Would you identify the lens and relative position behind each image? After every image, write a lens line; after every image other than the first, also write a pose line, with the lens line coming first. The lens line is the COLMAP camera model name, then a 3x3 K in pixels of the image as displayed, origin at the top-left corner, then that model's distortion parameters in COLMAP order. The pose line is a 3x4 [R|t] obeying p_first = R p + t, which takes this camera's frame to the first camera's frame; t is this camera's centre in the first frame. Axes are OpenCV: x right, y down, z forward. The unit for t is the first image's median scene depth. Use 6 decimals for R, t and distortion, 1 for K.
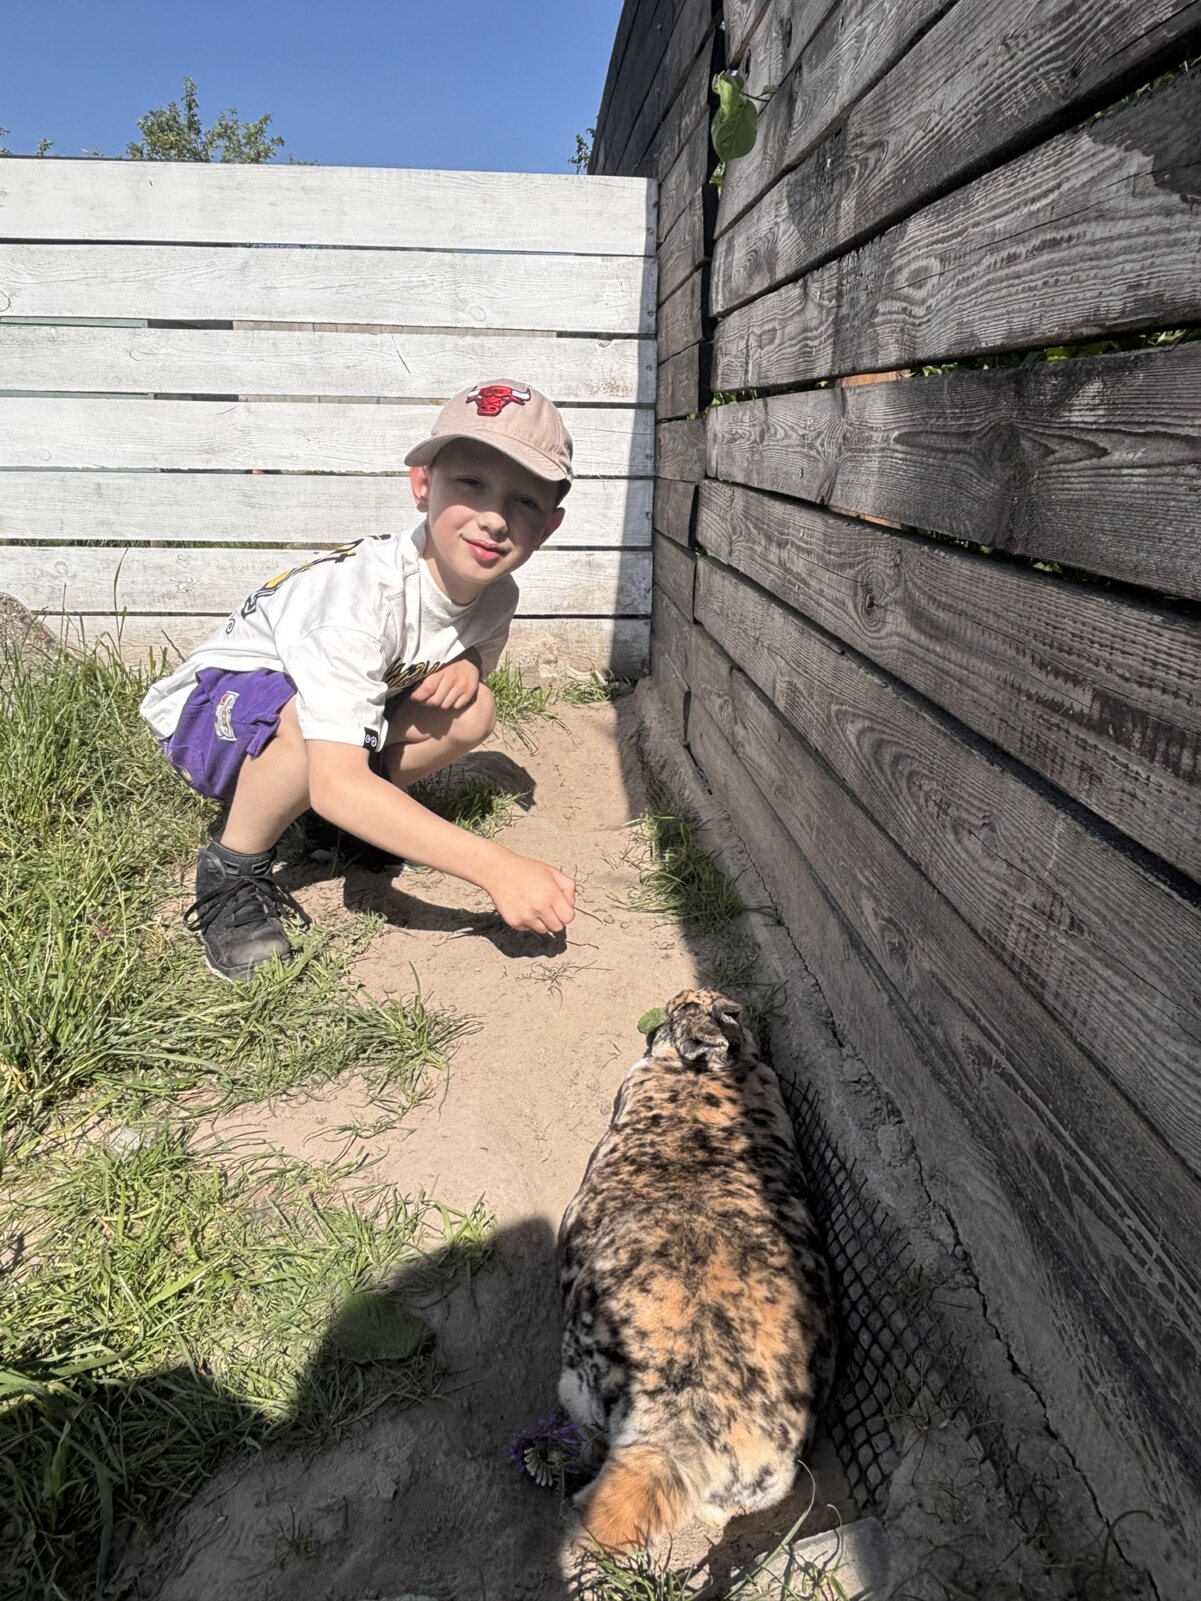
lens RADIAL K [[1146.4, 0, 598.6], [0, 1146.4, 799.8], [0, 0, 1]] dist [0.007999, 0.008785]
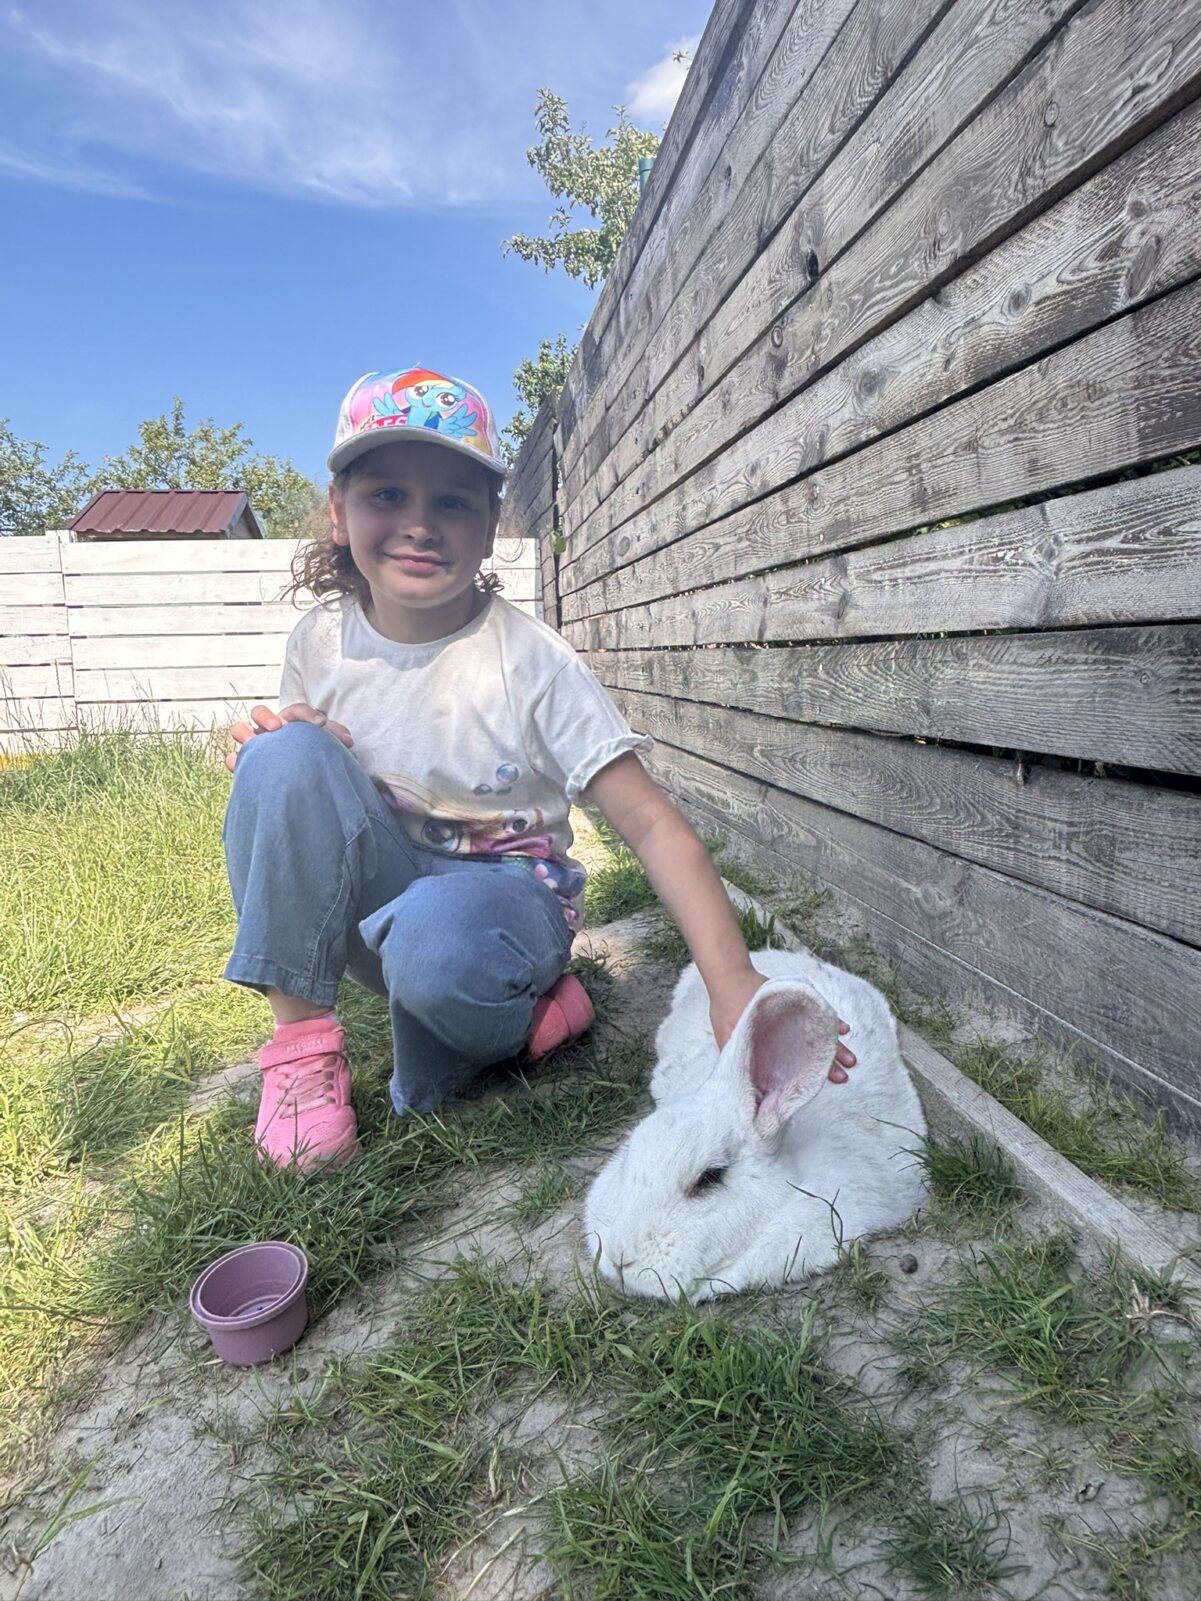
lens RADIAL K [[1146.4, 0, 602.7], [0, 1146.4, 795.4], [0, 0, 1]] dist [0.007999, 0.008785]
pose [[0.995955, -0.047376, 0.076345, -0.030801], [0.060739, 0.981137, -0.183525, 0.532422], [-0.066210, 0.187420, 0.980046, -1.536384]]
